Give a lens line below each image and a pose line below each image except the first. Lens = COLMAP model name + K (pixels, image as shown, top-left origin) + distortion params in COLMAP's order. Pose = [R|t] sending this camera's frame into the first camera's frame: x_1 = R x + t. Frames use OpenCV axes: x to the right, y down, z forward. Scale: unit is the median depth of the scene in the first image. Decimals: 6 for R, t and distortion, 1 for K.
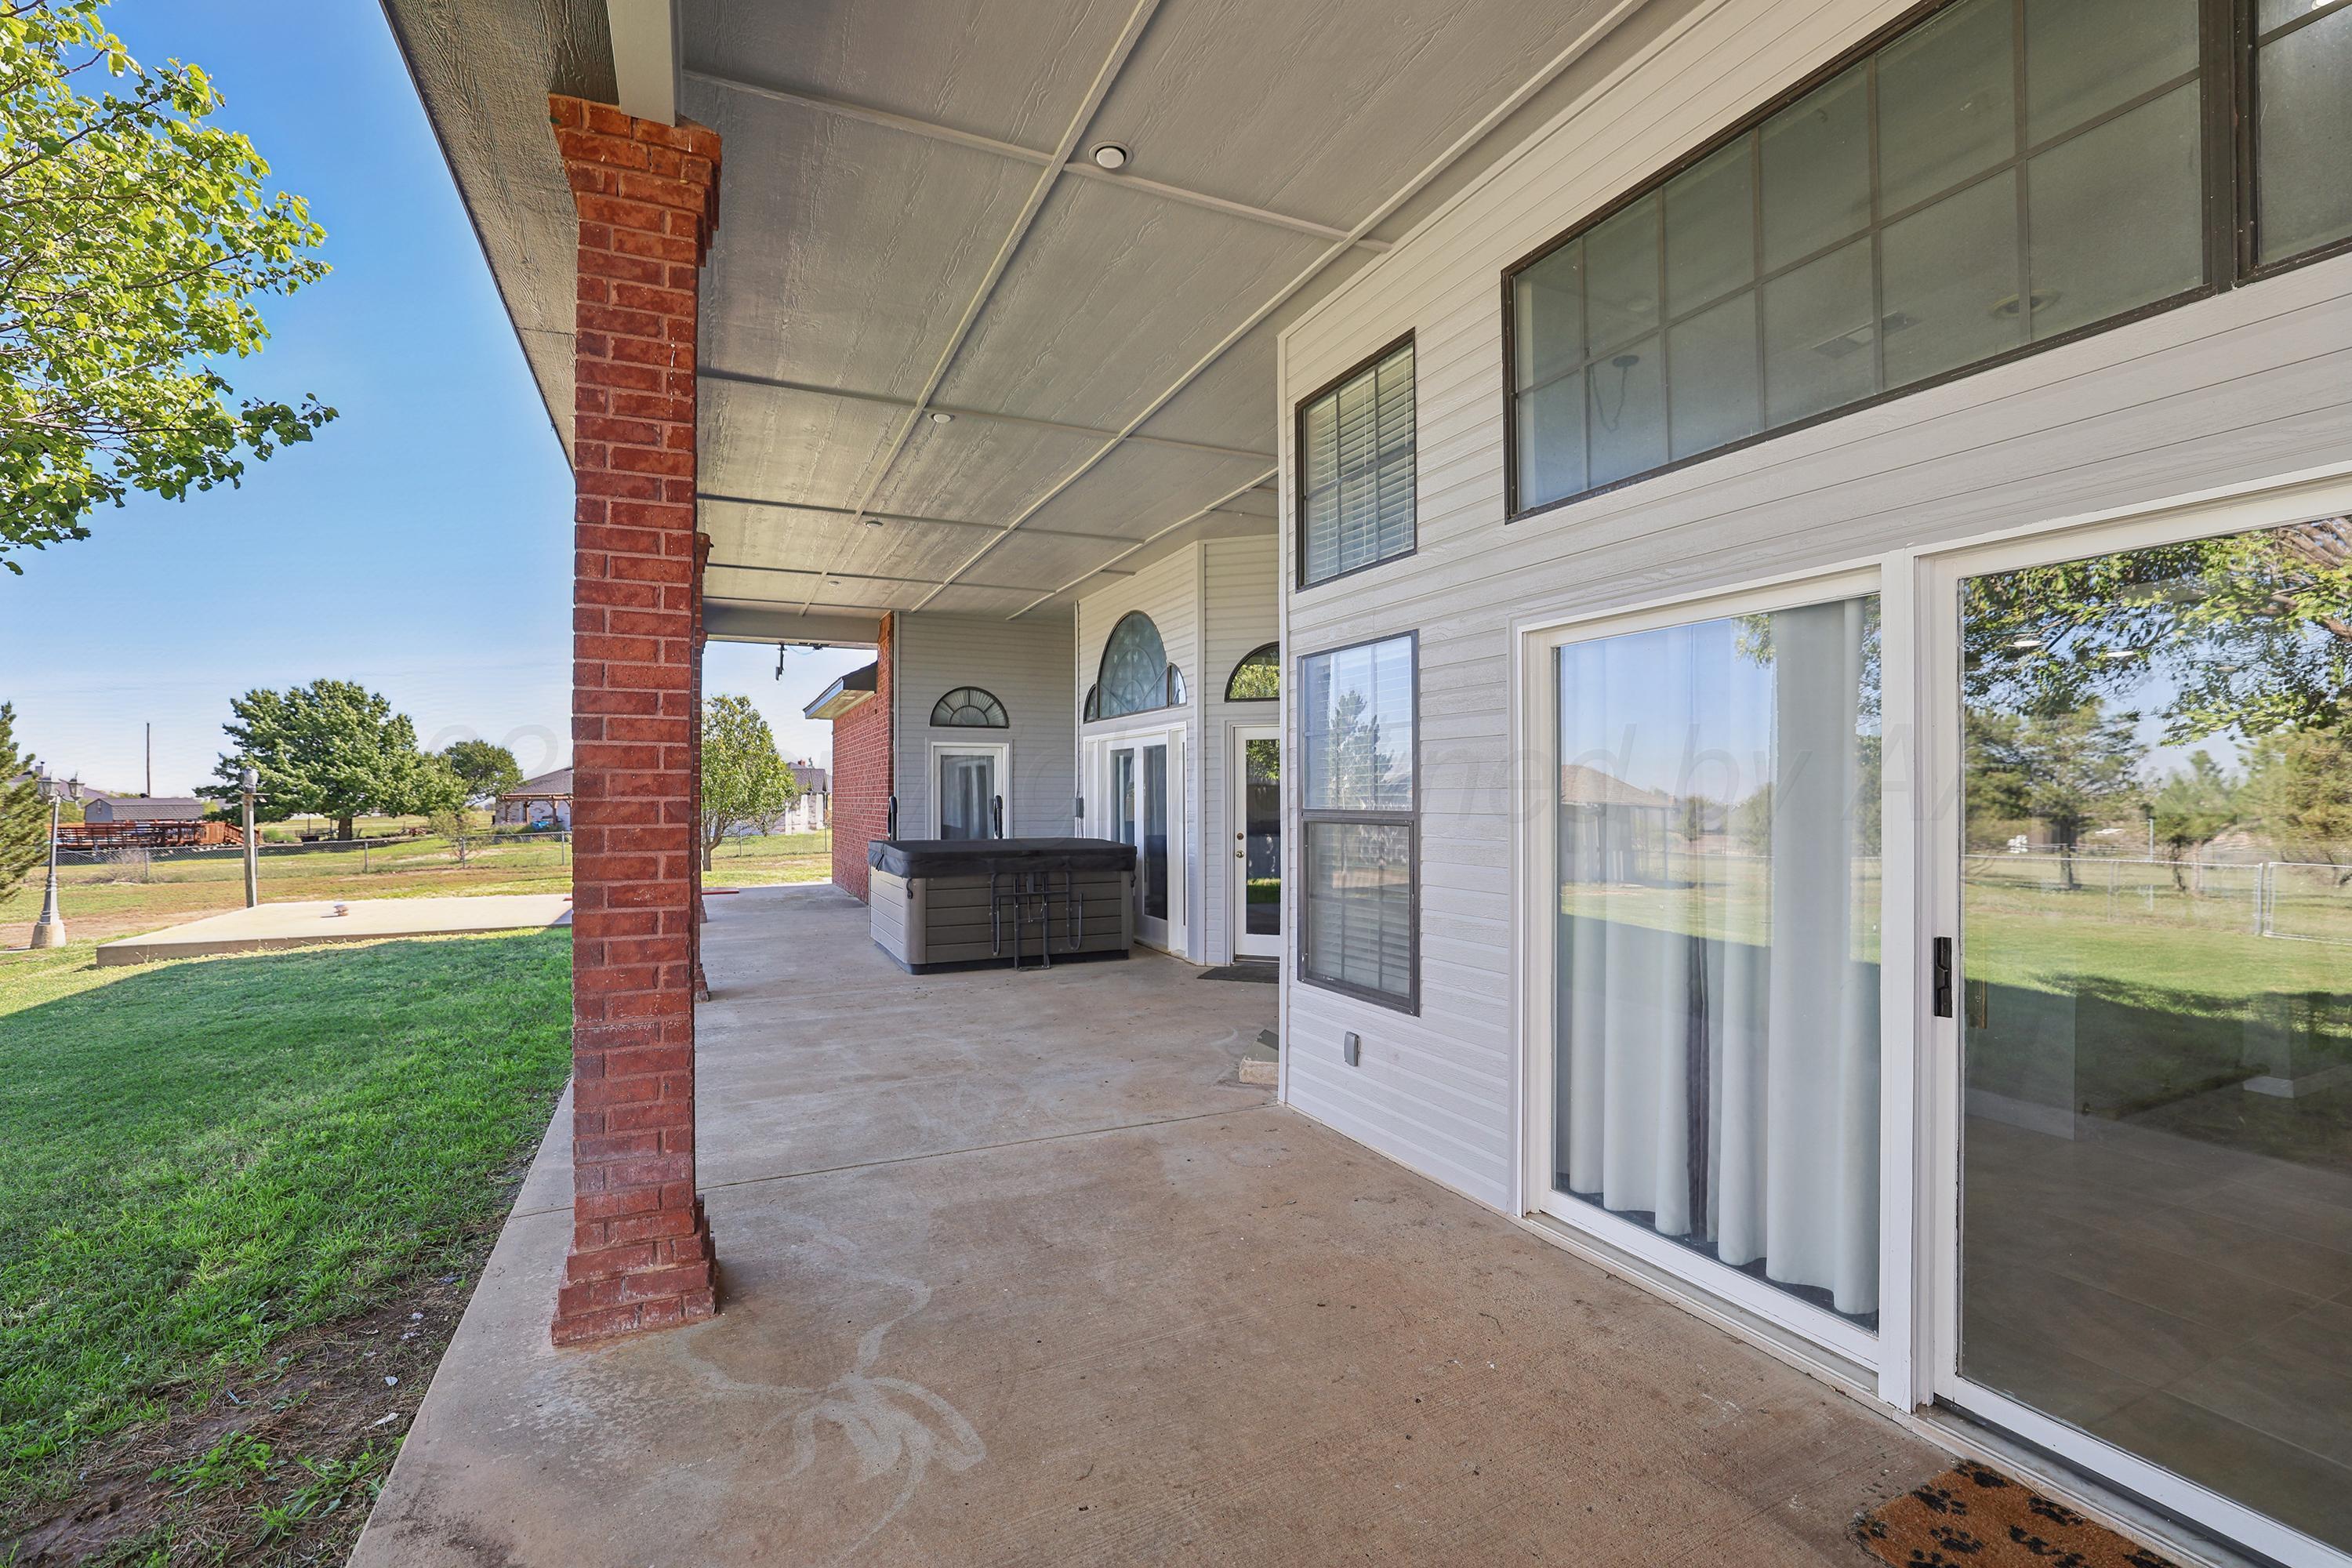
lens RADIAL K [[1020.2, 0, 1178.5], [0, 1020.2, 764.7], [0, 0, 1]] dist [-0.026342, -0.000063]
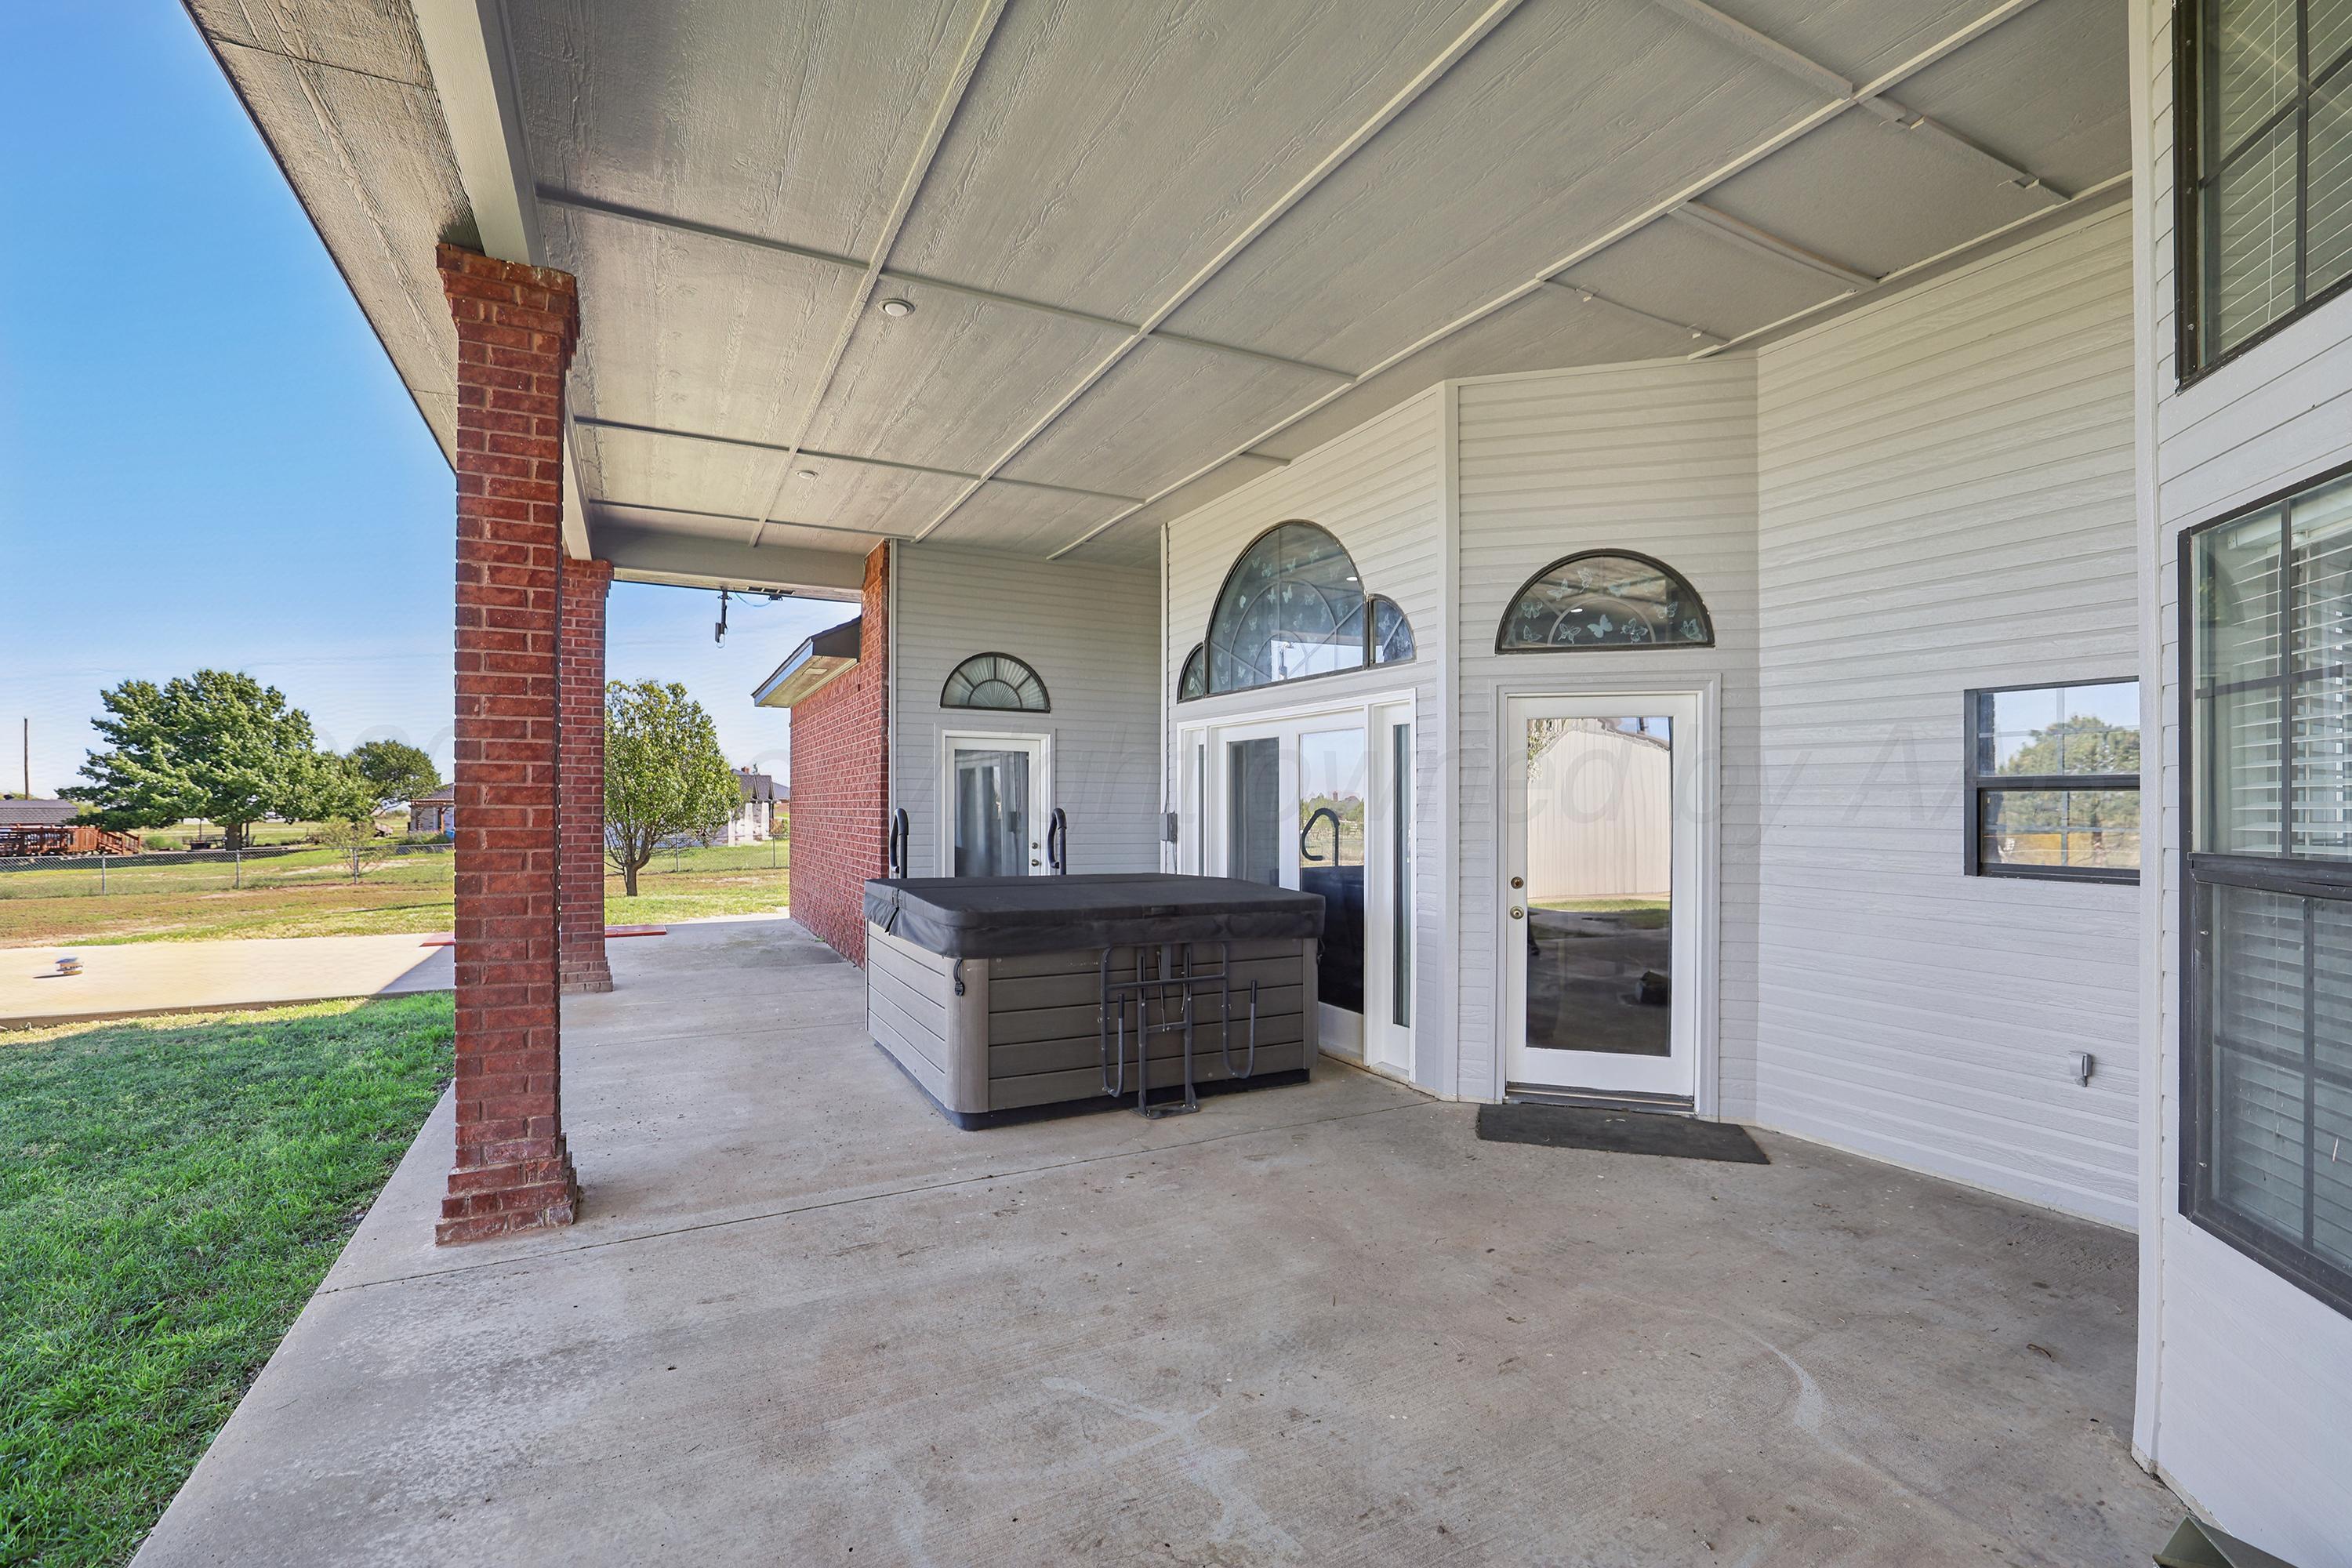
lens RADIAL K [[1020.2, 0, 1173.4], [0, 1020.2, 808.3], [0, 0, 1]] dist [-0.026342, -0.000063]
pose [[0.998964, 0.009894, 0.044409, -0.096415], [-0.011273, 0.999459, 0.030903, 0.006585], [-0.044080, -0.031372, 0.998535, 0.248046]]
